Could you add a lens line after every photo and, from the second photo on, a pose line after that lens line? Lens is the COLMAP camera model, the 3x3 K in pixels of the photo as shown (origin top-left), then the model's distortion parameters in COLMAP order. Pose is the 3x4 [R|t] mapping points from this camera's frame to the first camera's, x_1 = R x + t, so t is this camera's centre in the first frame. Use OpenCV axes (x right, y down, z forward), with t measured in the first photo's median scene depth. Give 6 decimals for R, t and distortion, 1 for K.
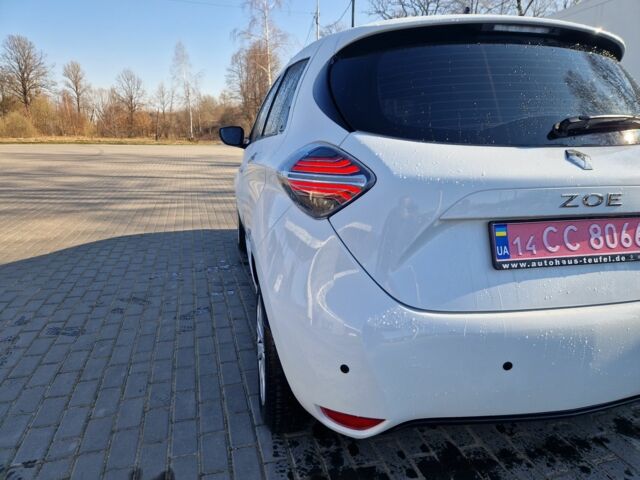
lens RADIAL K [[436.1, 0, 320.0], [0, 436.1, 240.0], [0, 0, 1]] dist [0.073921, -0.062410]
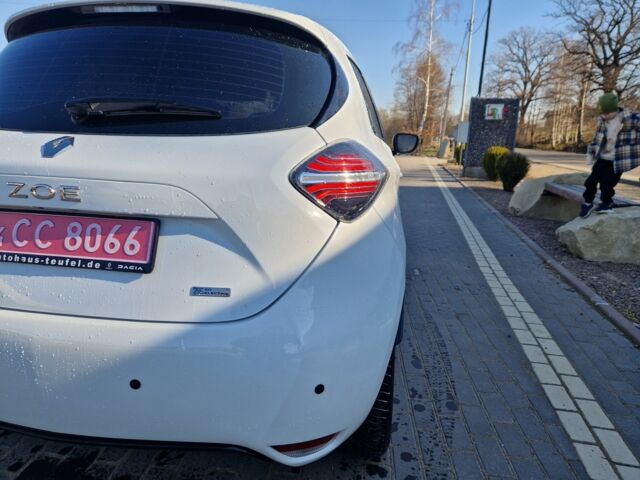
lens RADIAL K [[436.1, 0, 320.0], [0, 436.1, 240.0], [0, 0, 1]] dist [0.073921, -0.062410]
pose [[0.925962, 0.107334, -0.362042, 1.364850], [-0.117235, 0.993089, -0.005420, -0.051257], [0.358959, 0.047462, 0.932146, 0.367323]]
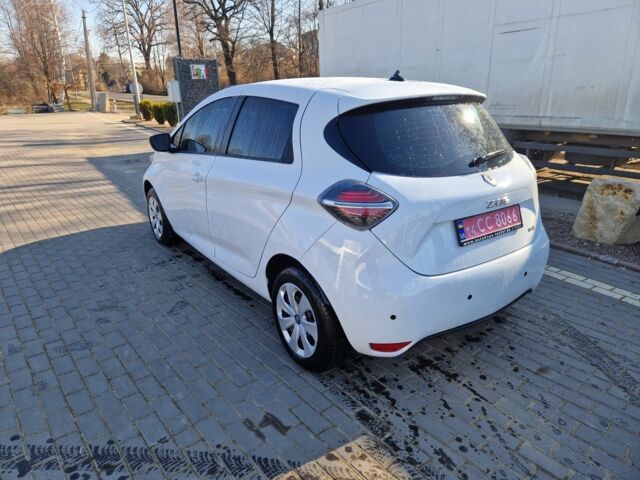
lens RADIAL K [[436.1, 0, 320.0], [0, 436.1, 240.0], [0, 0, 1]] dist [0.073921, -0.062410]
pose [[0.919083, -0.143830, 0.366877, -0.745502], [0.111502, 0.987883, 0.107957, -0.206747], [-0.377959, -0.058314, 0.923984, -0.423598]]
